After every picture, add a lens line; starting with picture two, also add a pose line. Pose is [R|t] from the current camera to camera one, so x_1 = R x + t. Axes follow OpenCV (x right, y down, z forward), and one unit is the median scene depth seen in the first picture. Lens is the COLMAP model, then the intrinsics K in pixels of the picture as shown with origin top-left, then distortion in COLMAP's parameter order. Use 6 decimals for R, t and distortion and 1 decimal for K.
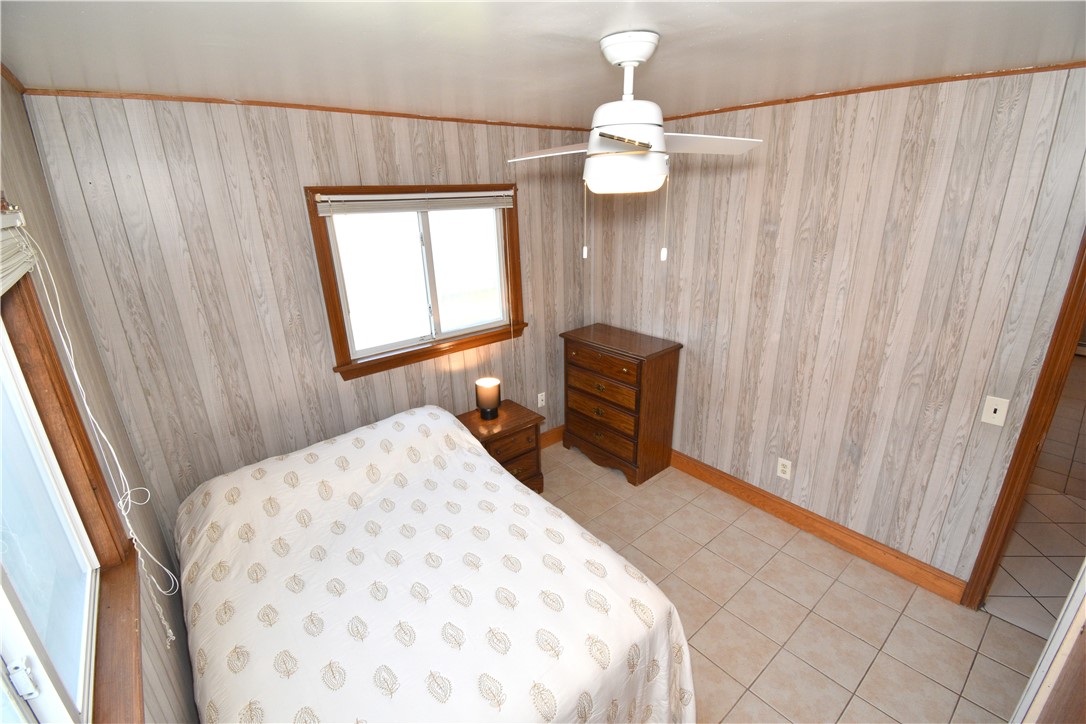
lens RADIAL K [[488.8, 0, 545.2], [0, 488.8, 362.3], [0, 0, 1]] dist [0.017696, -0.000456]
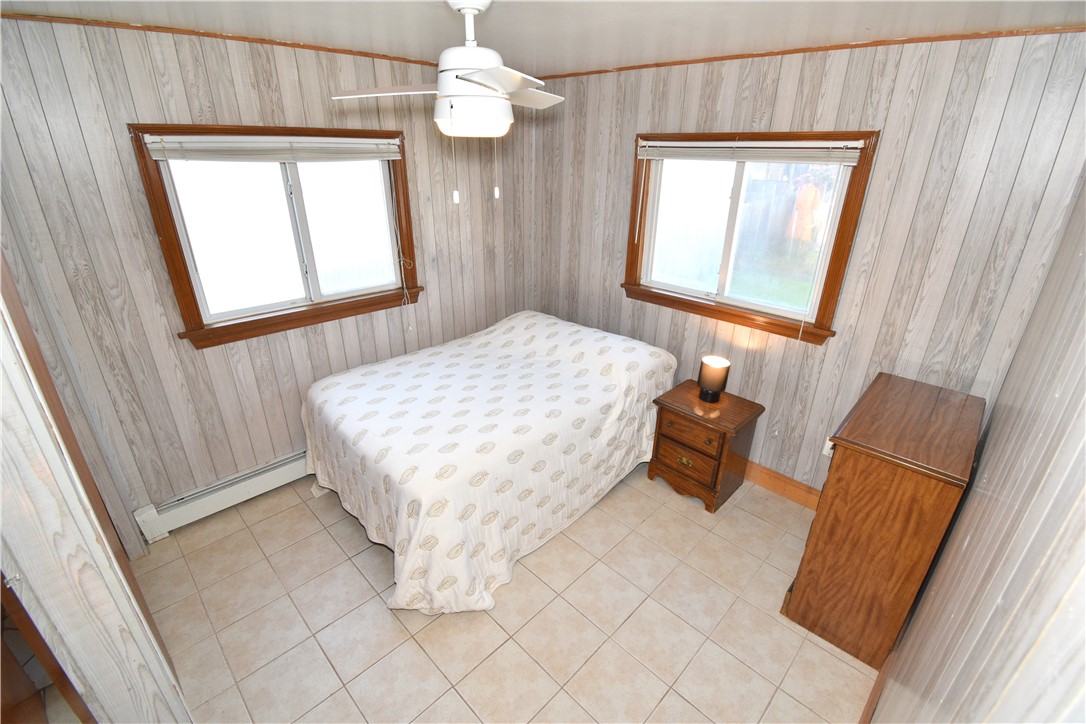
lens RADIAL K [[488.8, 0, 544.4], [0, 488.8, 359.8], [0, 0, 1]] dist [0.017696, -0.000456]
pose [[0.081285, 0.419795, -0.903972, 0.753366], [-0.347426, 0.862021, 0.369073, -0.207620], [0.934178, 0.284063, 0.215918, 0.580701]]
